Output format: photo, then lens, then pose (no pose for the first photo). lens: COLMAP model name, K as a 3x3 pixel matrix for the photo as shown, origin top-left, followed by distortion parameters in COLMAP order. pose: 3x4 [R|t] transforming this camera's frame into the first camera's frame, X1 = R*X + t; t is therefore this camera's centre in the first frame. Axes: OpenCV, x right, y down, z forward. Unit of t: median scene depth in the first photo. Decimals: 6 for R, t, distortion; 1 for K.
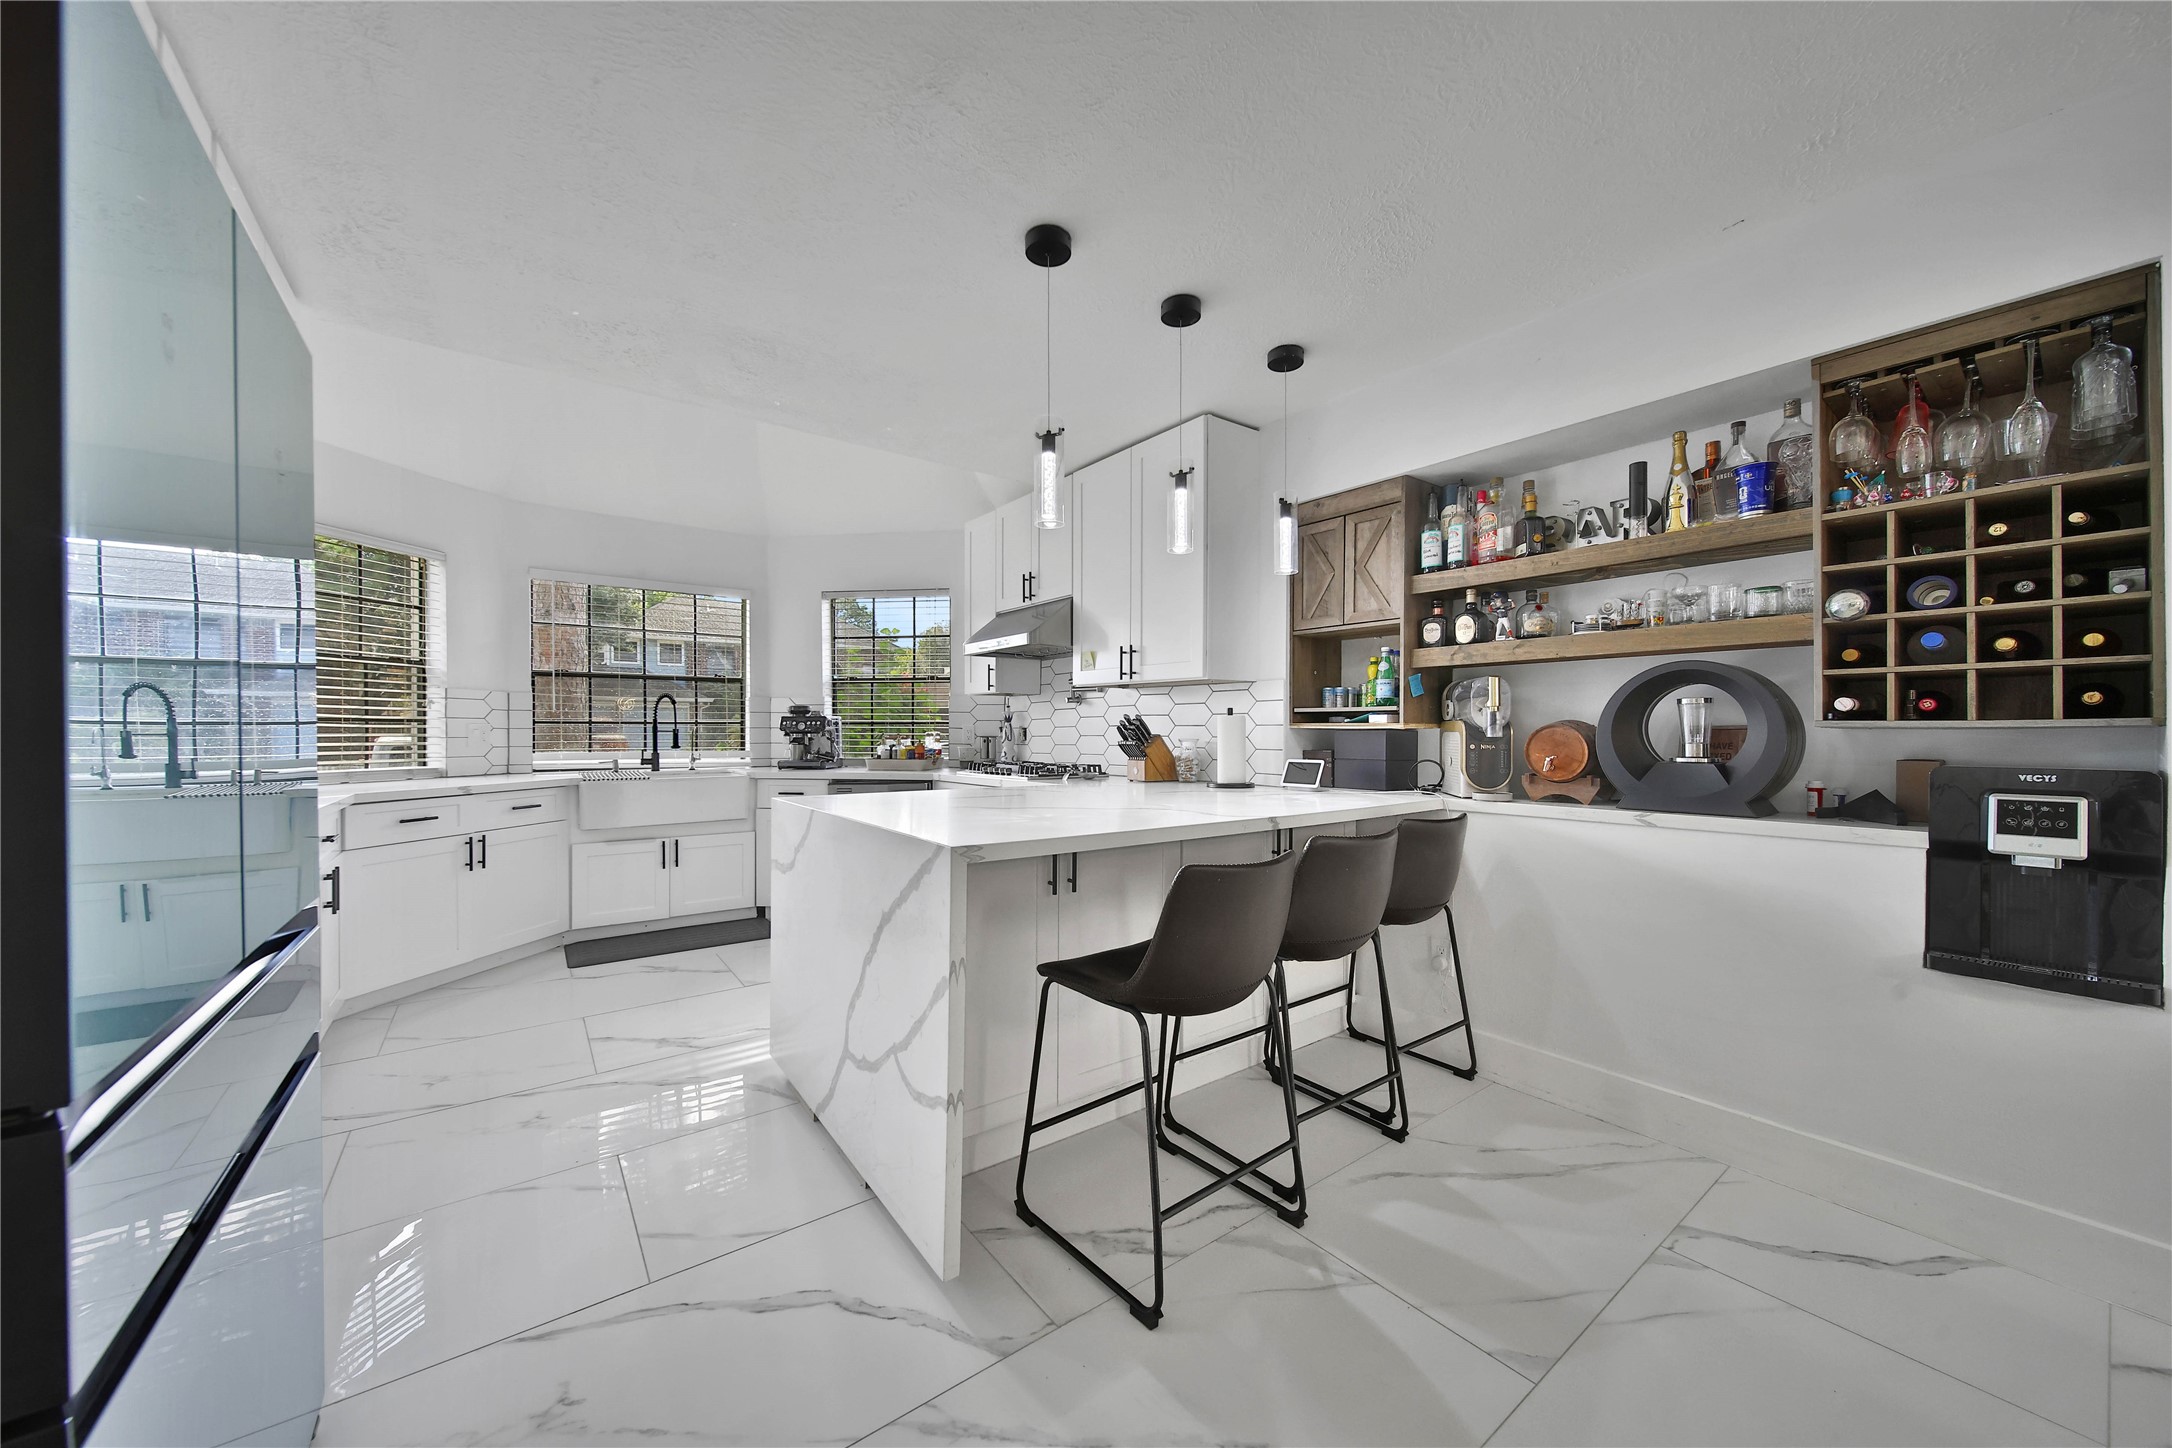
lens RADIAL K [[775.7, 0, 1084.5], [0, 775.7, 733.2], [0, 0, 1]] dist [0.002113, -0.000592]
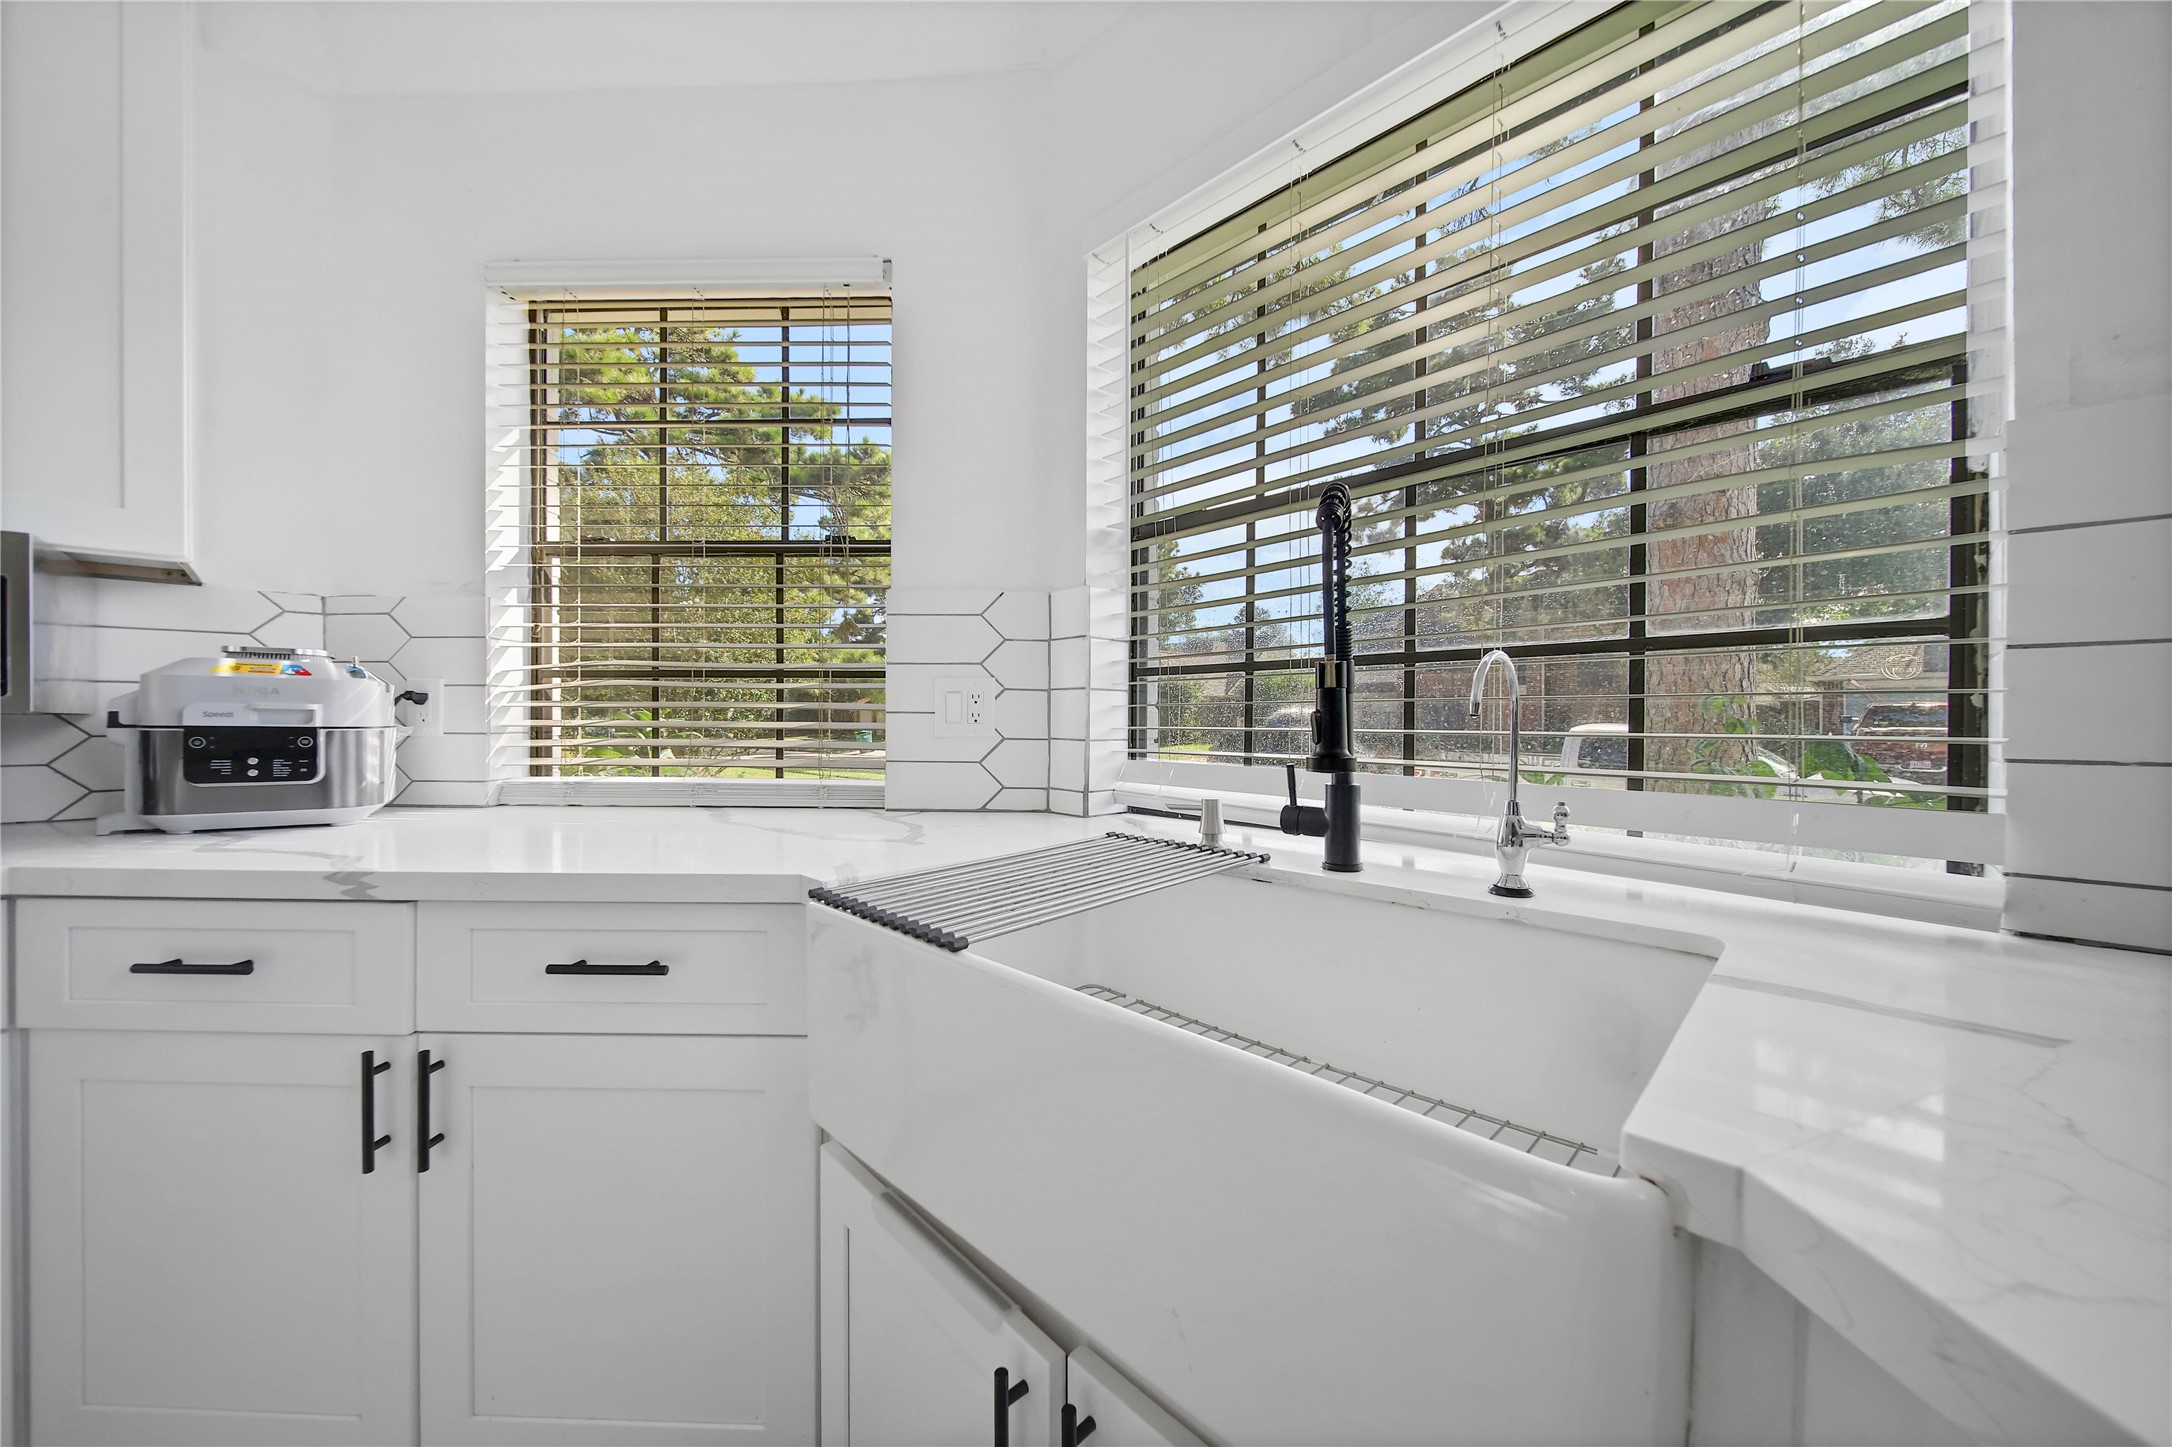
lens RADIAL K [[775.7, 0, 1075.9], [0, 775.7, 720.4], [0, 0, 1]] dist [0.002113, -0.000592]
pose [[0.140155, 0.000929, -0.990129, -0.364531], [-0.007712, 0.999970, -0.000153, 0.008388], [0.990100, 0.007657, 0.140158, 0.932610]]
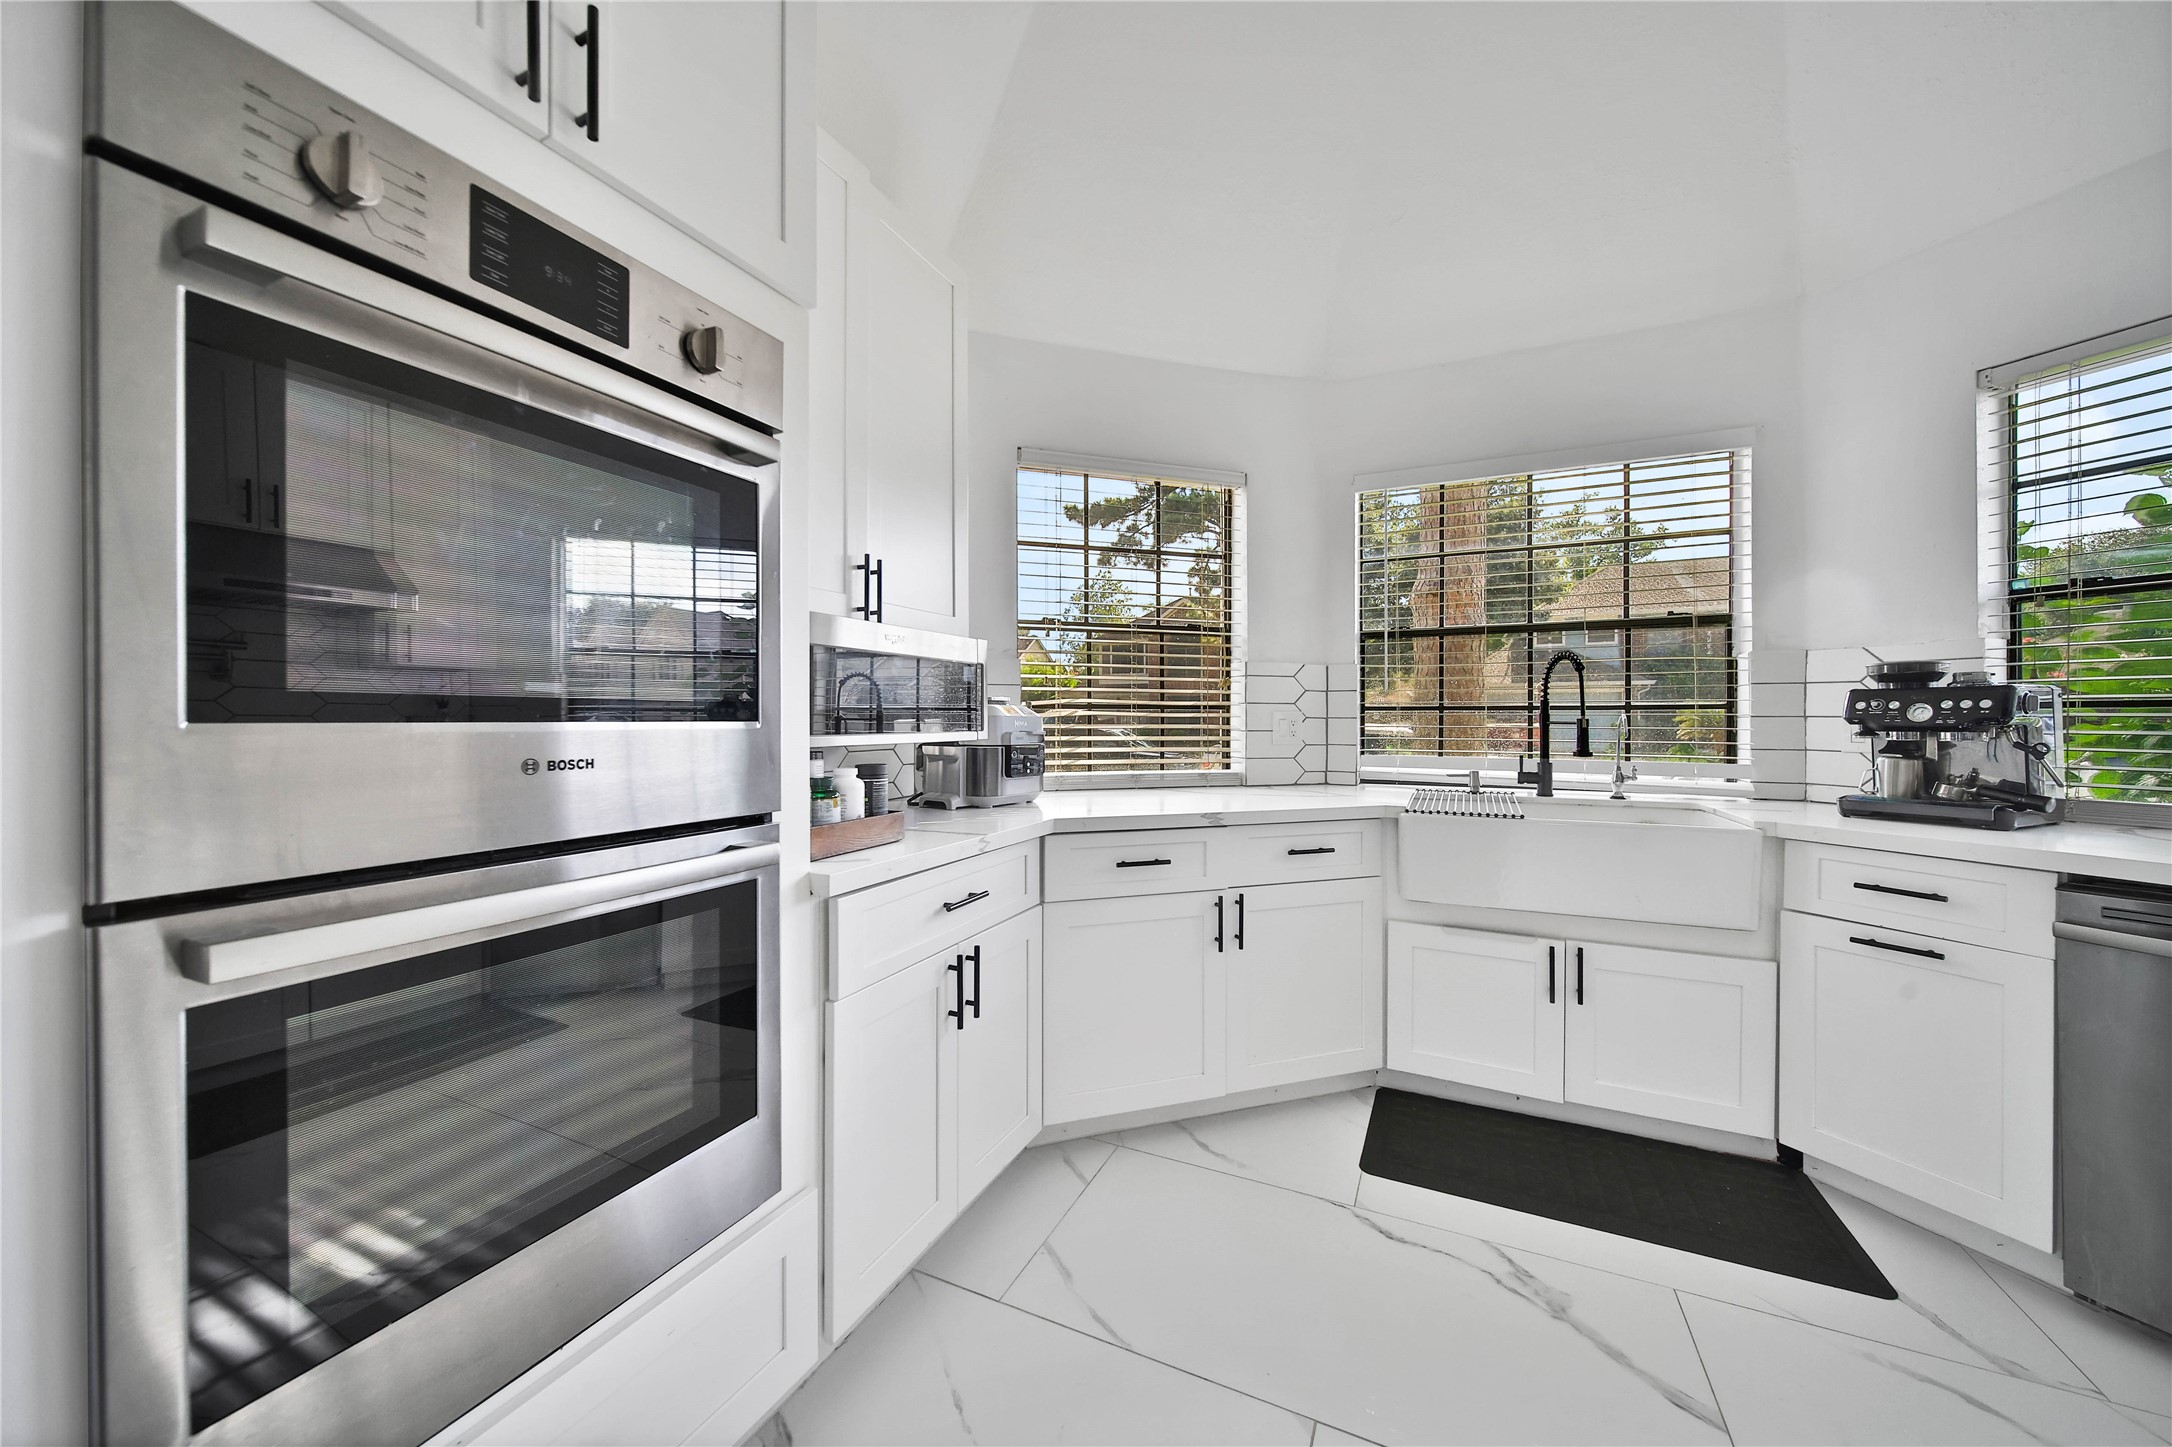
lens RADIAL K [[775.7, 0, 1087.7], [0, 775.7, 719.4], [0, 0, 1]] dist [0.002113, -0.000592]
pose [[0.473253, 0.002485, -0.880923, -0.233685], [-0.004621, 0.999989, 0.000338, -0.003859], [0.880915, 0.003911, 0.473259, 0.477352]]
